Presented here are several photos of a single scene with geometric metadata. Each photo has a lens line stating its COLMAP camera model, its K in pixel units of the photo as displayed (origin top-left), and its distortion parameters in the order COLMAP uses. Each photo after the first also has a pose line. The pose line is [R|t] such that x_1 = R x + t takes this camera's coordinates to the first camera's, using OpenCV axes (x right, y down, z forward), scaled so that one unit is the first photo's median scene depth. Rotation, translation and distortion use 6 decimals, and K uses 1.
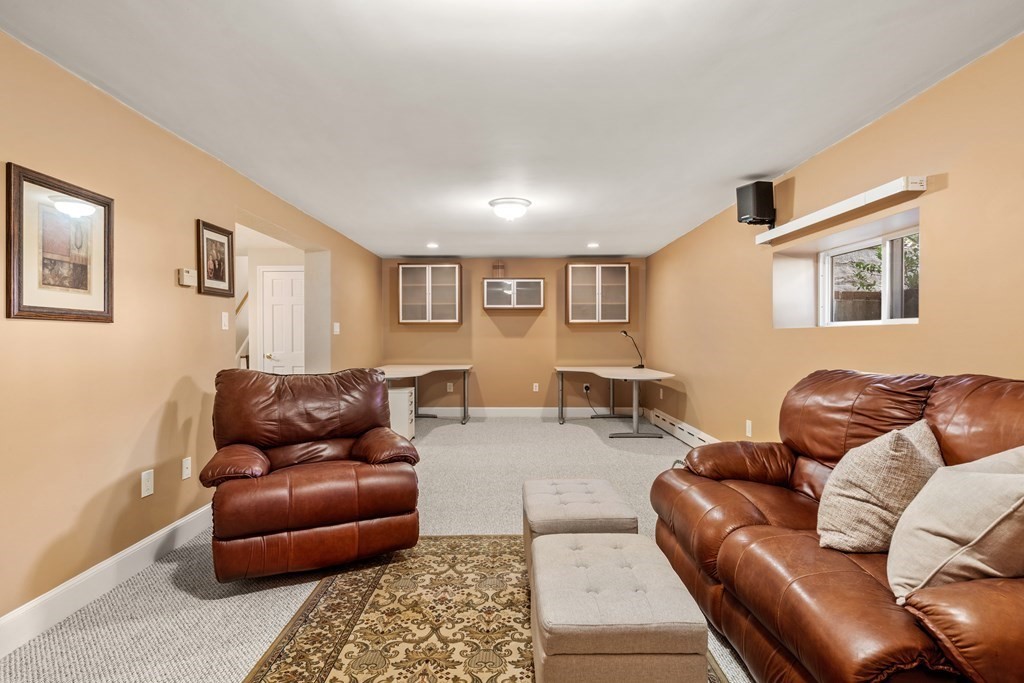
lens RADIAL K [[531.7, 0, 512.0], [0, 531.7, 341.5], [0, 0, 1]] dist [0.000185, -0.000006]
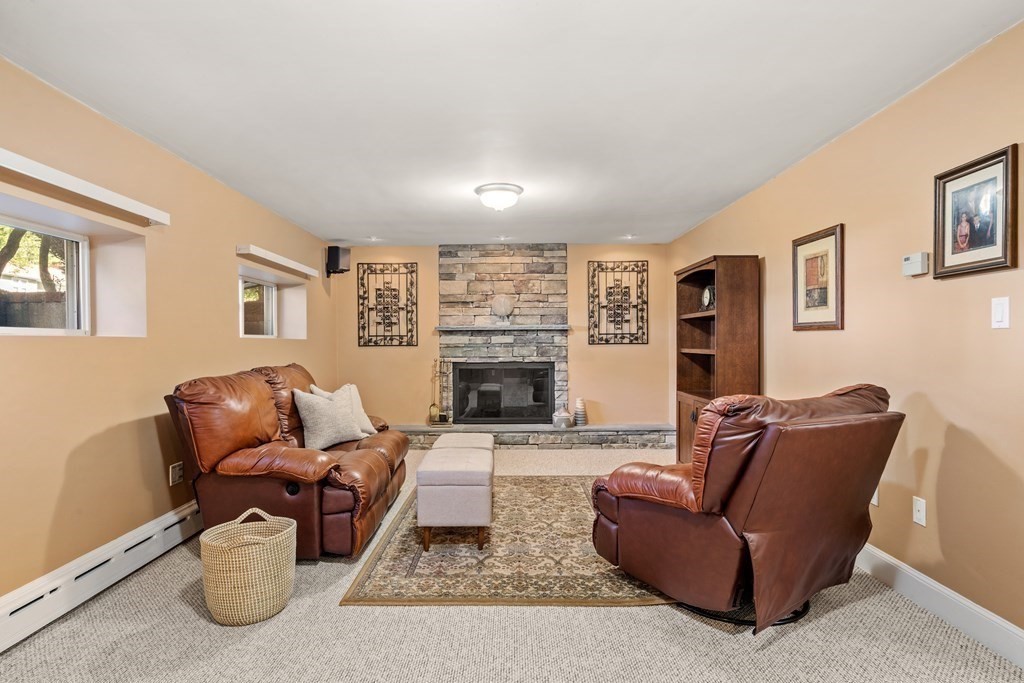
lens RADIAL K [[531.7, 0, 512.0], [0, 531.7, 341.5], [0, 0, 1]] dist [0.000185, -0.000006]
pose [[-0.999961, 0.007283, -0.004929, -0.022796], [0.007265, 0.999966, 0.003810, -0.020372], [0.004956, 0.003774, -0.999981, 2.352180]]
